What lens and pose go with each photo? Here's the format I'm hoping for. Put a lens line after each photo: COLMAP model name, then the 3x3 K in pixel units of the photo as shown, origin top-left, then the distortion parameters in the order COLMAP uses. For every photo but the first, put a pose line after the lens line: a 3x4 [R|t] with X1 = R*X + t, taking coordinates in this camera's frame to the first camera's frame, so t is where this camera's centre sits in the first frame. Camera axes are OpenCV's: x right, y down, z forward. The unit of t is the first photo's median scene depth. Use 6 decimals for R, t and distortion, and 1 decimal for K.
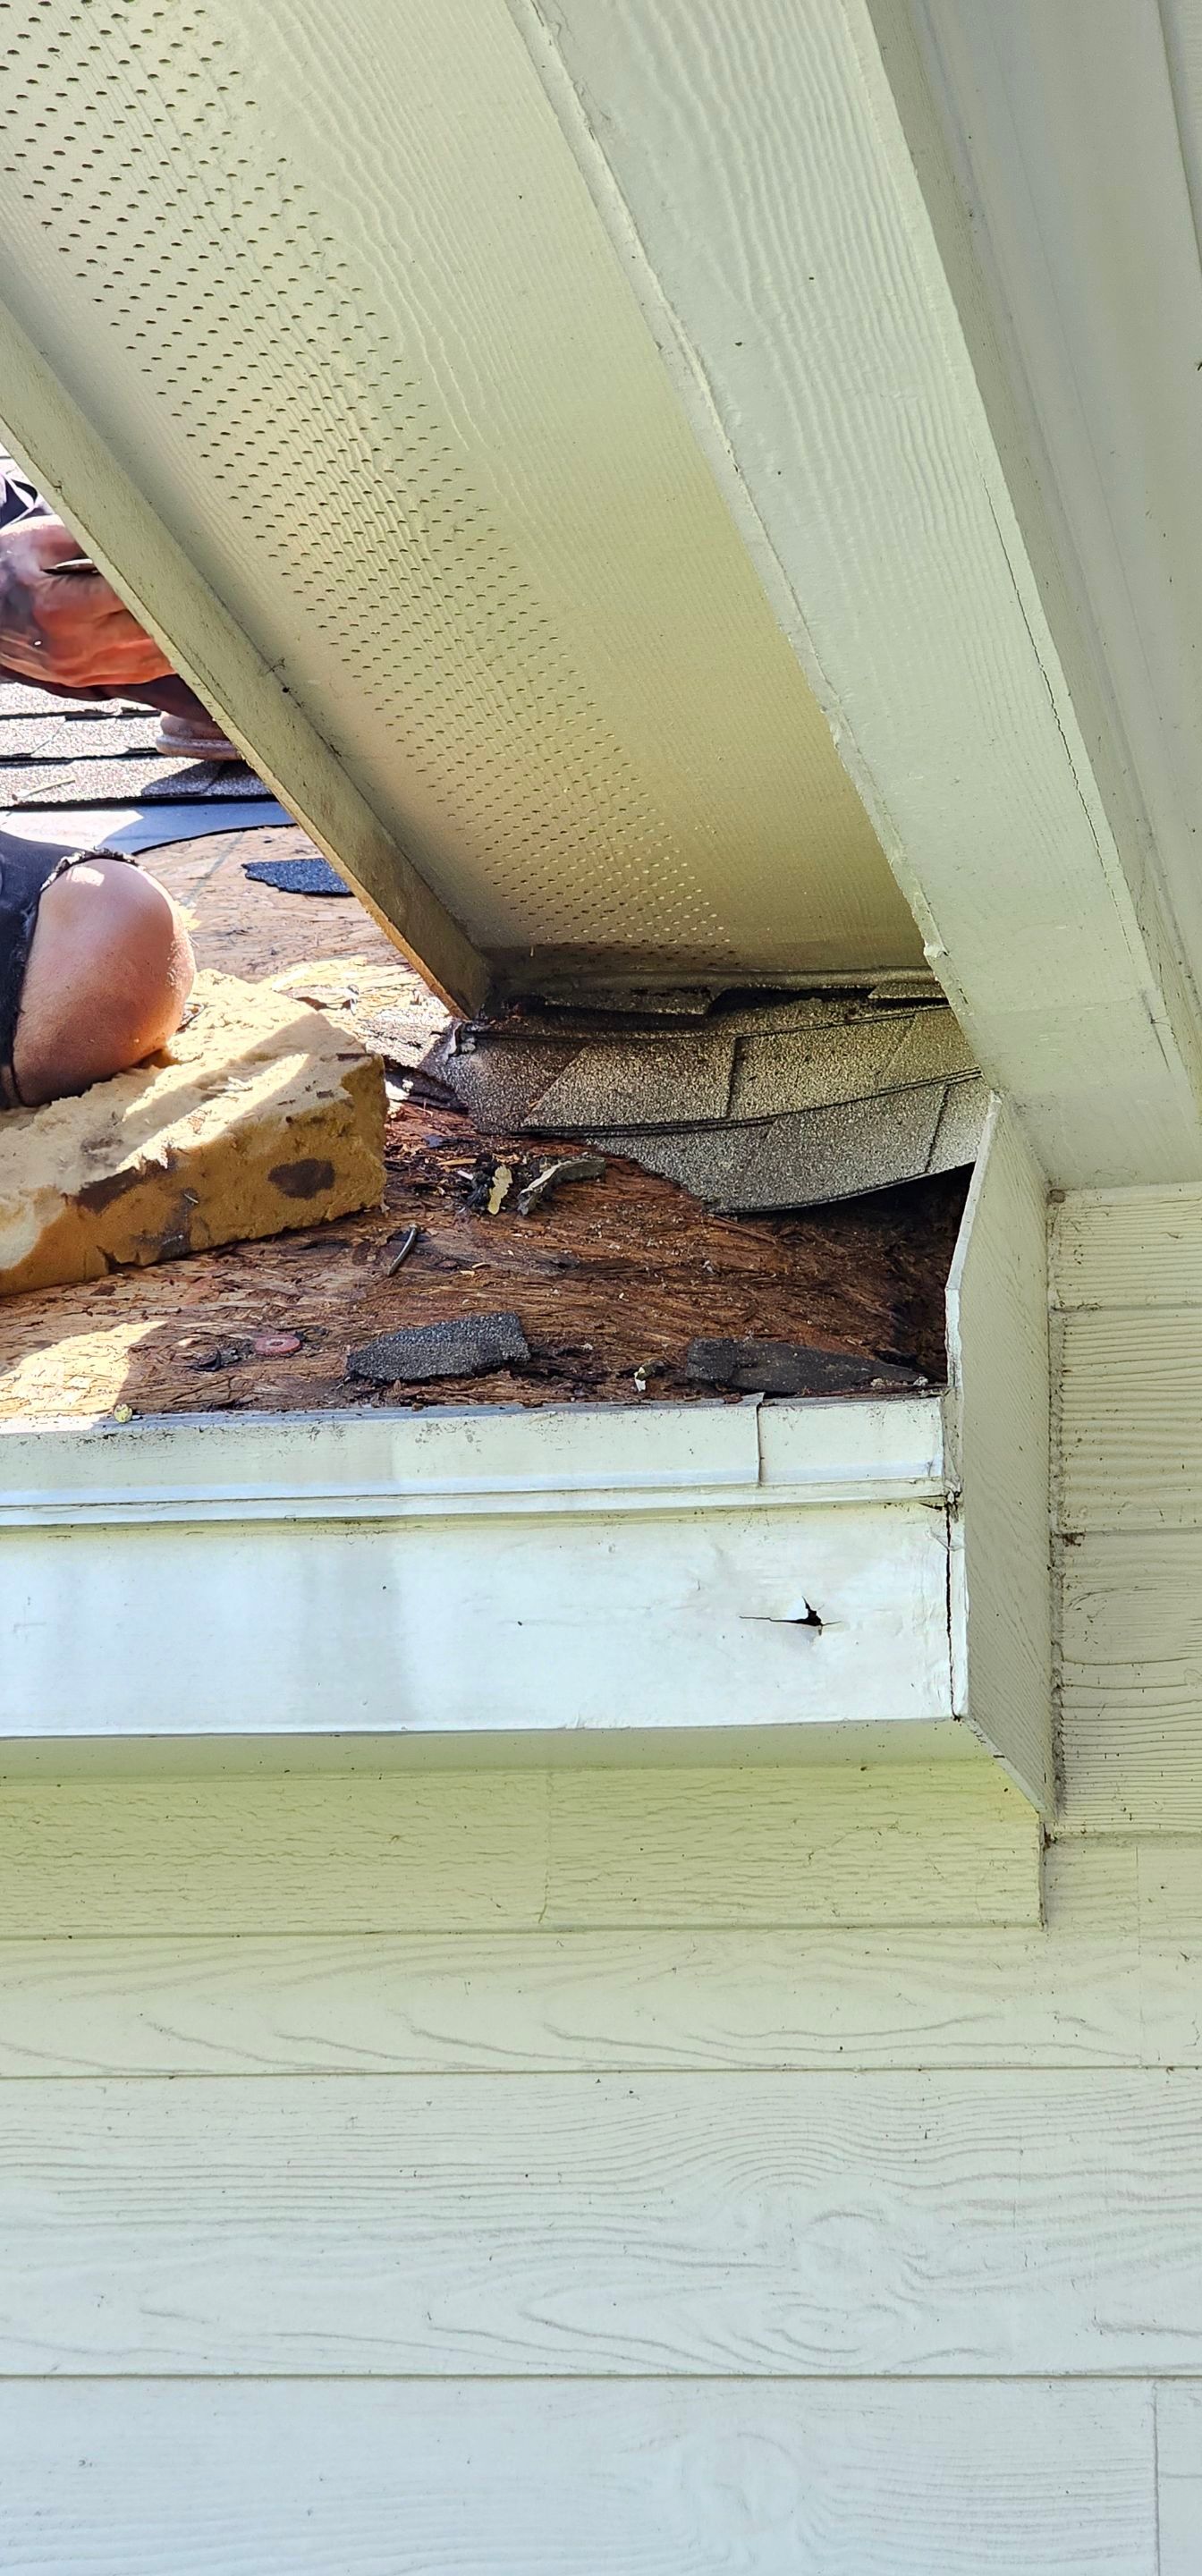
lens RADIAL K [[4937.7, 0, 545.7], [0, 4937.7, 1299.3], [0, 0, 1]] dist [0.004611, 0.324921]
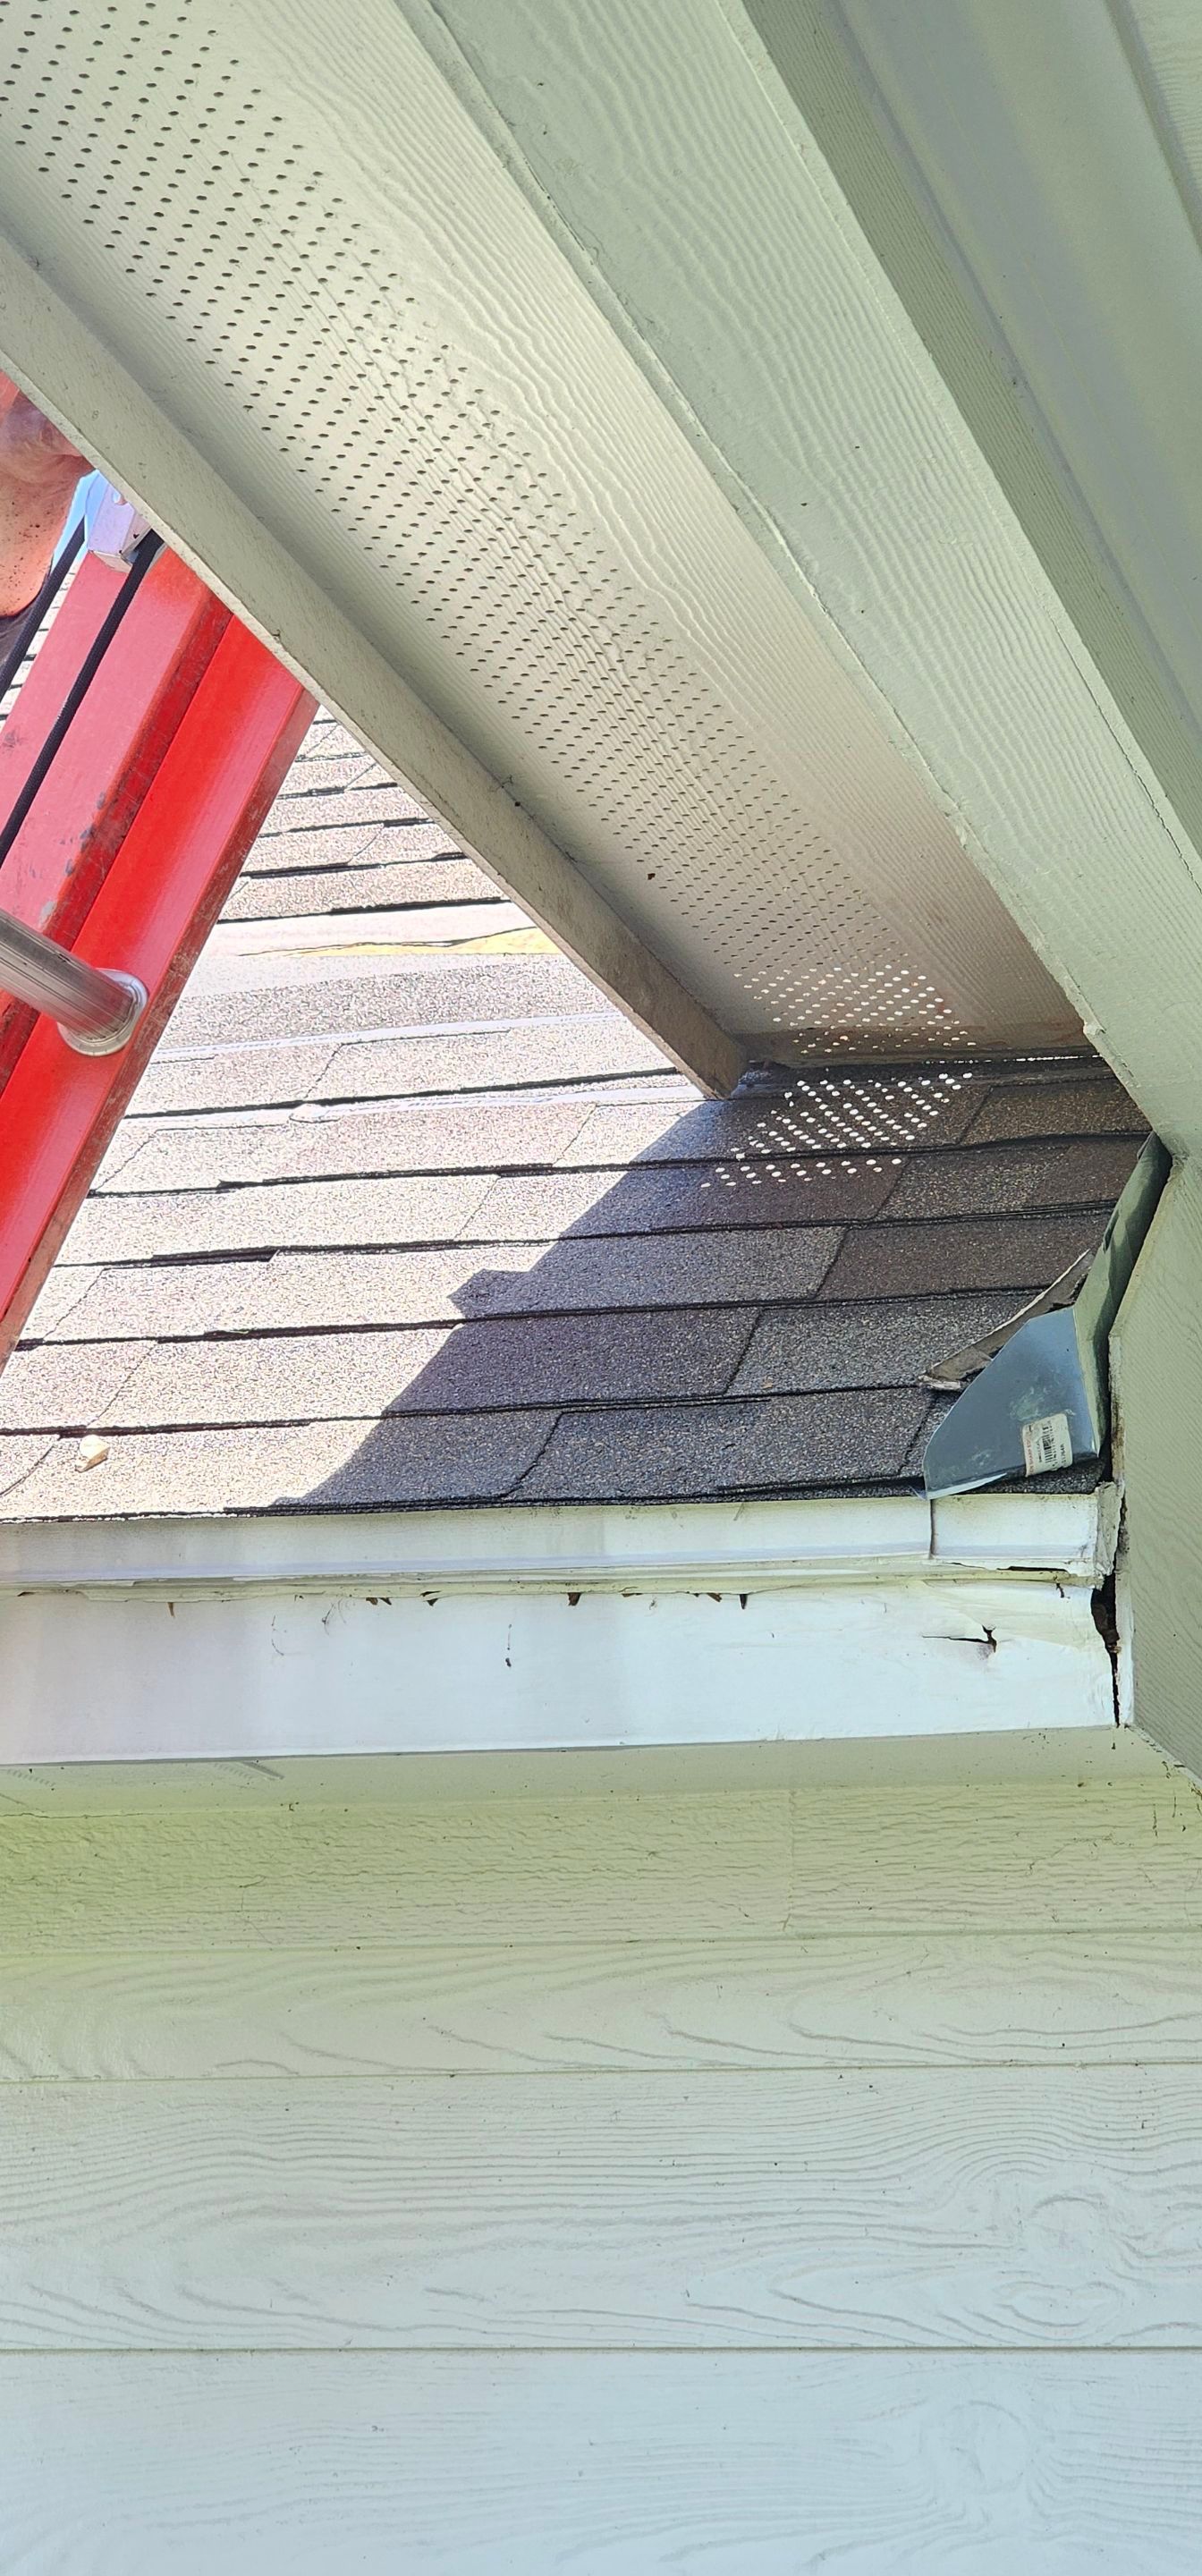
lens RADIAL K [[4937.7, 0, 545.7], [0, 4937.7, 1299.3], [0, 0, 1]] dist [0.004611, 0.324921]
pose [[0.995357, -0.017985, -0.094558, 0.052481], [0.016266, 0.999689, -0.018917, 0.007331], [0.094869, 0.017292, 0.995340, -0.088678]]
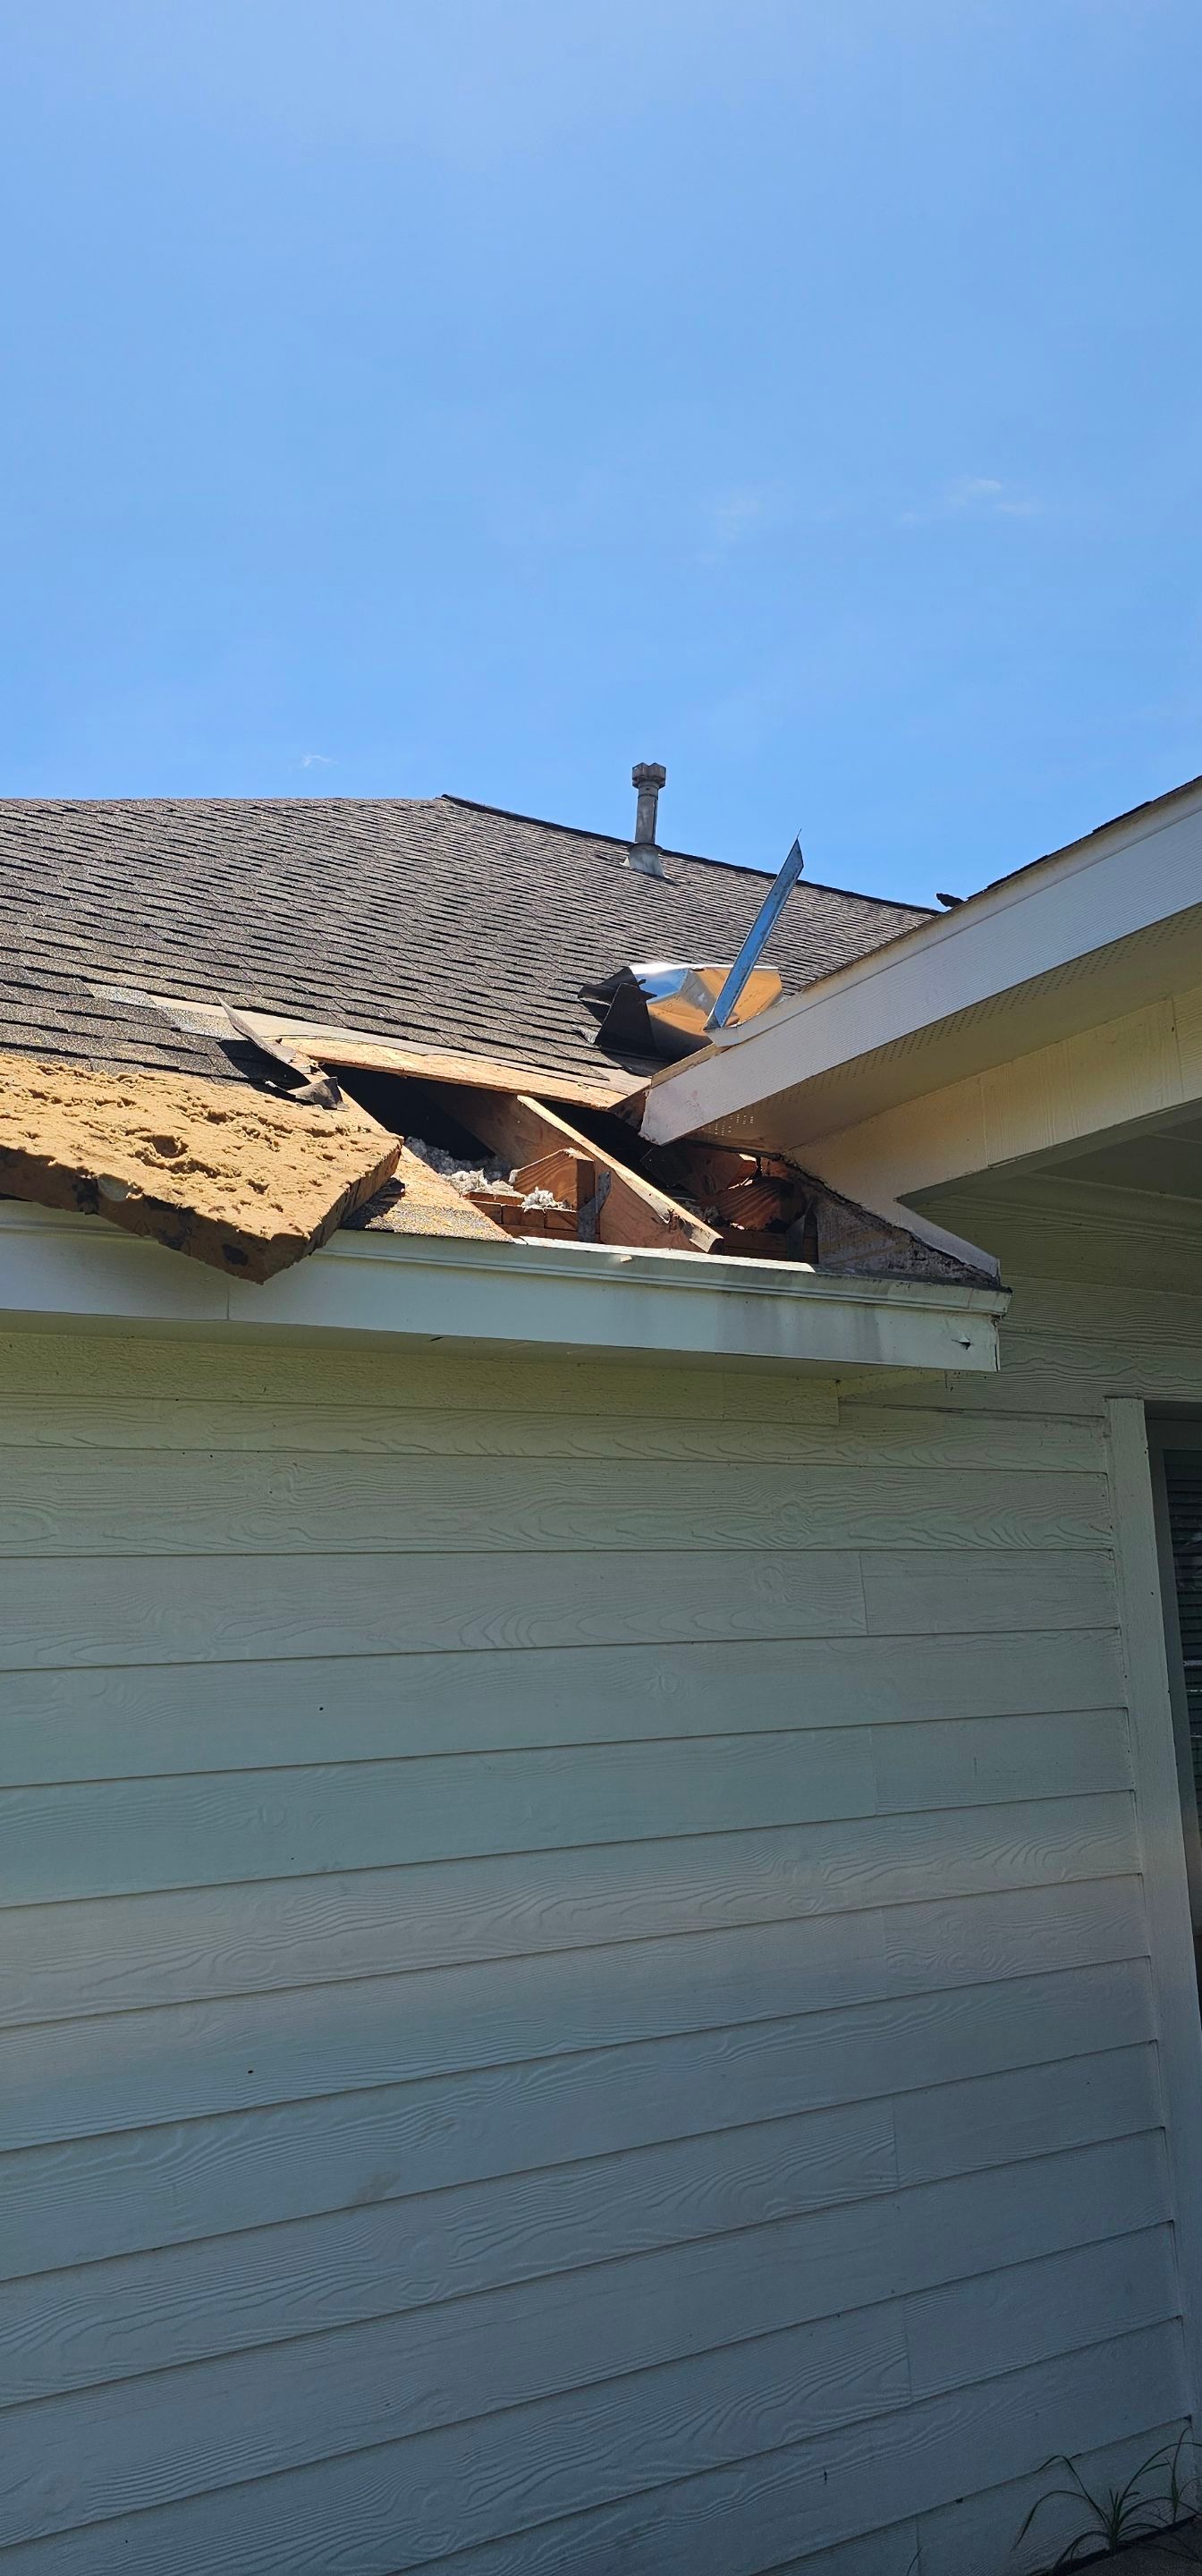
lens RADIAL K [[1708.5, 0, 612.8], [0, 1708.5, 1307.4], [0, 0, 1]] dist [0.107353, -0.110586]
pose [[0.755614, 0.091815, 0.648551, -0.836965], [-0.124449, 0.992216, 0.004526, 0.055635], [-0.643086, -0.084132, 0.761158, 0.164512]]
